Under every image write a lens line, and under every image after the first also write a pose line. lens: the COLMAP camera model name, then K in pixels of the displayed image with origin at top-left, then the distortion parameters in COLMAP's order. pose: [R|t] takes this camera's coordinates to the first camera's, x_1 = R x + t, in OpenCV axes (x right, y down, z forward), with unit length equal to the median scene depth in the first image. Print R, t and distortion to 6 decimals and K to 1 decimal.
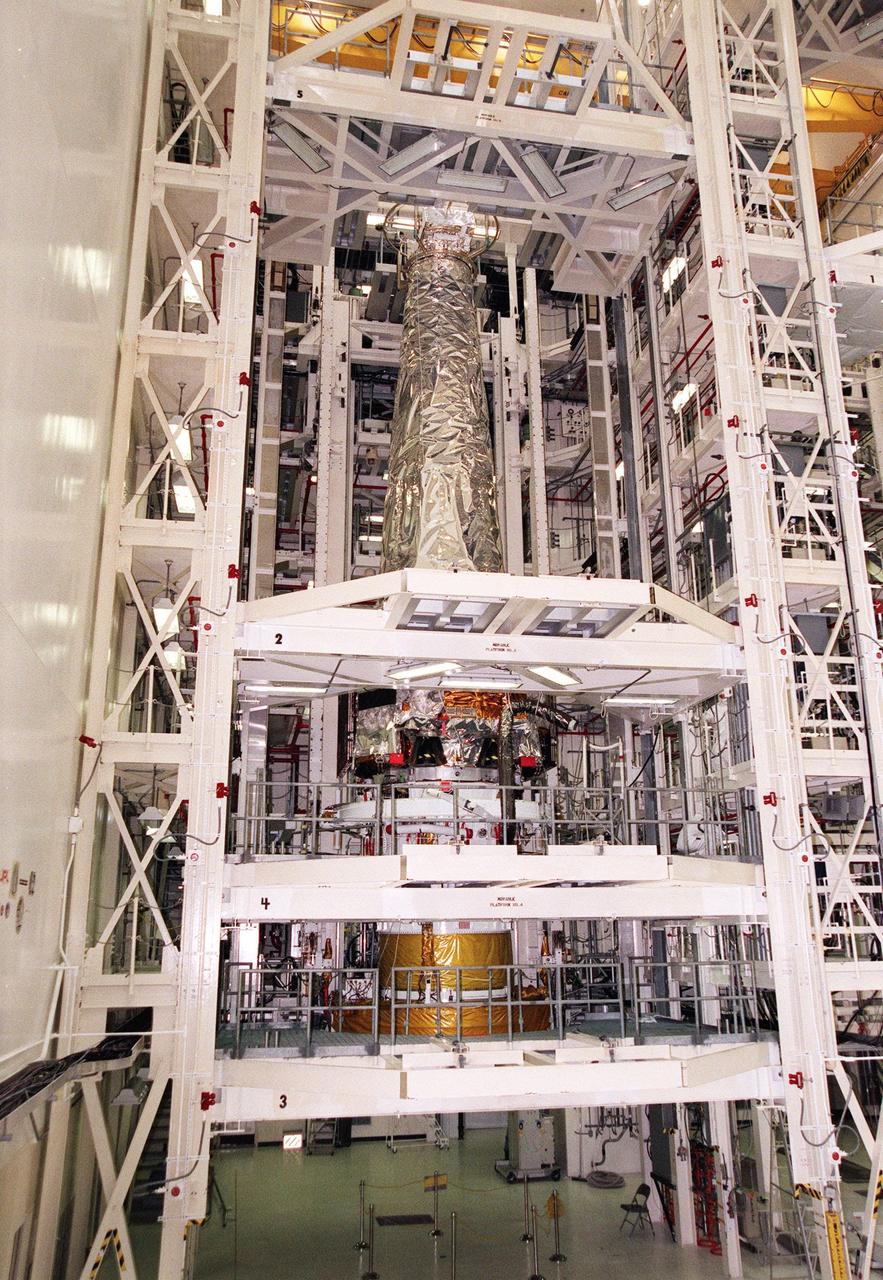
lens RADIAL K [[1074.6, 0, 448.0], [0, 1074.6, 609.0], [0, 0, 1]] dist [-0.074960, 0.173545]
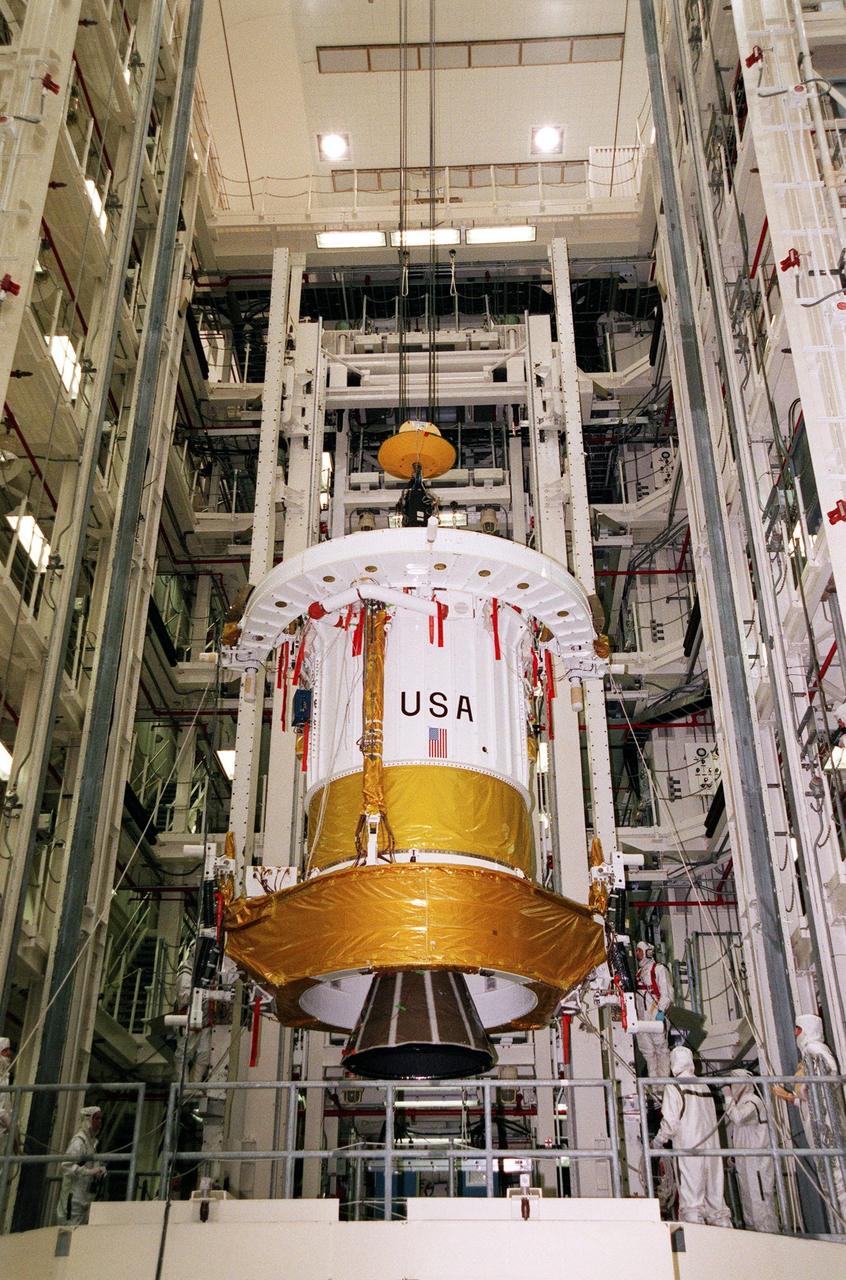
lens RADIAL K [[1277.5, 0, 423.0], [0, 1277.5, 640.0], [0, 0, 1]] dist [0.076584, 0.010440]
pose [[0.972435, -0.107918, -0.206698, 0.196115], [0.058279, 0.970805, -0.232683, 0.195965], [0.225774, 0.214223, 0.950334, 0.306332]]
